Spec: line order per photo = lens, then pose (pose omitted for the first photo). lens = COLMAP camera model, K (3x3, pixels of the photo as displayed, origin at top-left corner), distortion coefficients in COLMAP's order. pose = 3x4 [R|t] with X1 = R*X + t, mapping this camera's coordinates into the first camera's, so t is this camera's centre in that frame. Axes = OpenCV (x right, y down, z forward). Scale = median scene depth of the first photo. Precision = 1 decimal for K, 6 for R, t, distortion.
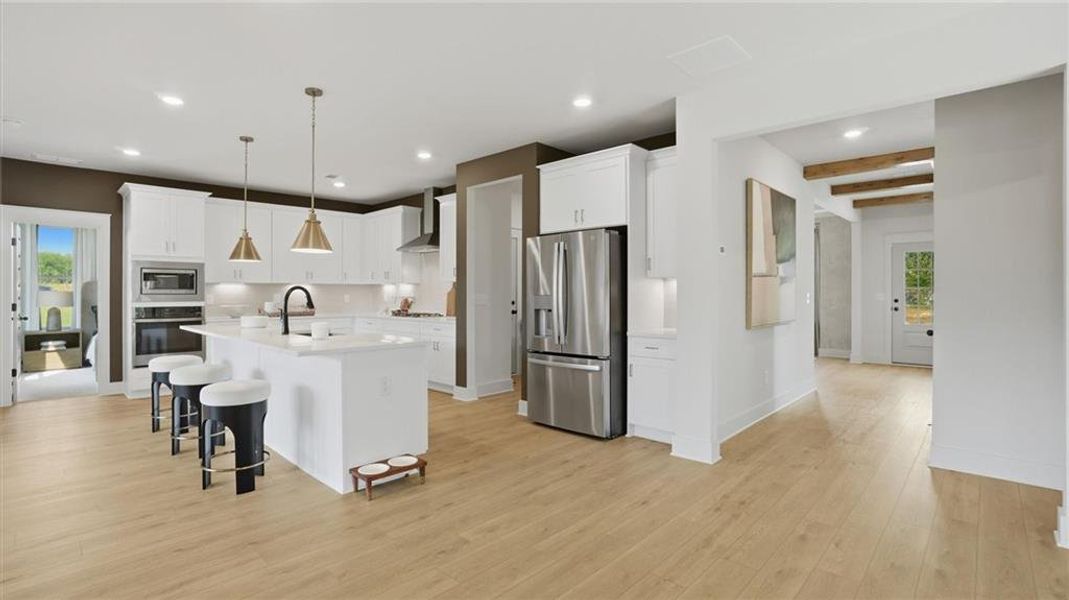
lens RADIAL K [[496.5, 0, 525.6], [0, 496.5, 297.7], [0, 0, 1]] dist [-0.069767, 0.025350]
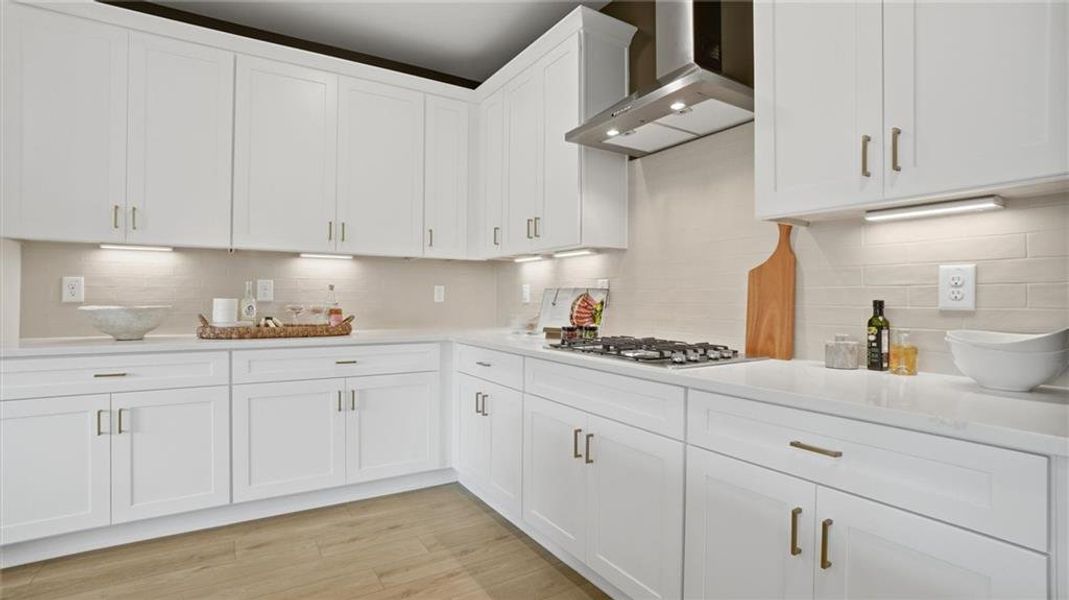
lens RADIAL K [[496.5, 0, 525.6], [0, 496.5, 297.7], [0, 0, 1]] dist [-0.069767, 0.025350]
pose [[0.964731, 0.007210, -0.263140, -0.191925], [-0.010668, 0.999874, -0.011717, 0.009536], [0.263022, 0.014111, 0.964687, 0.657412]]
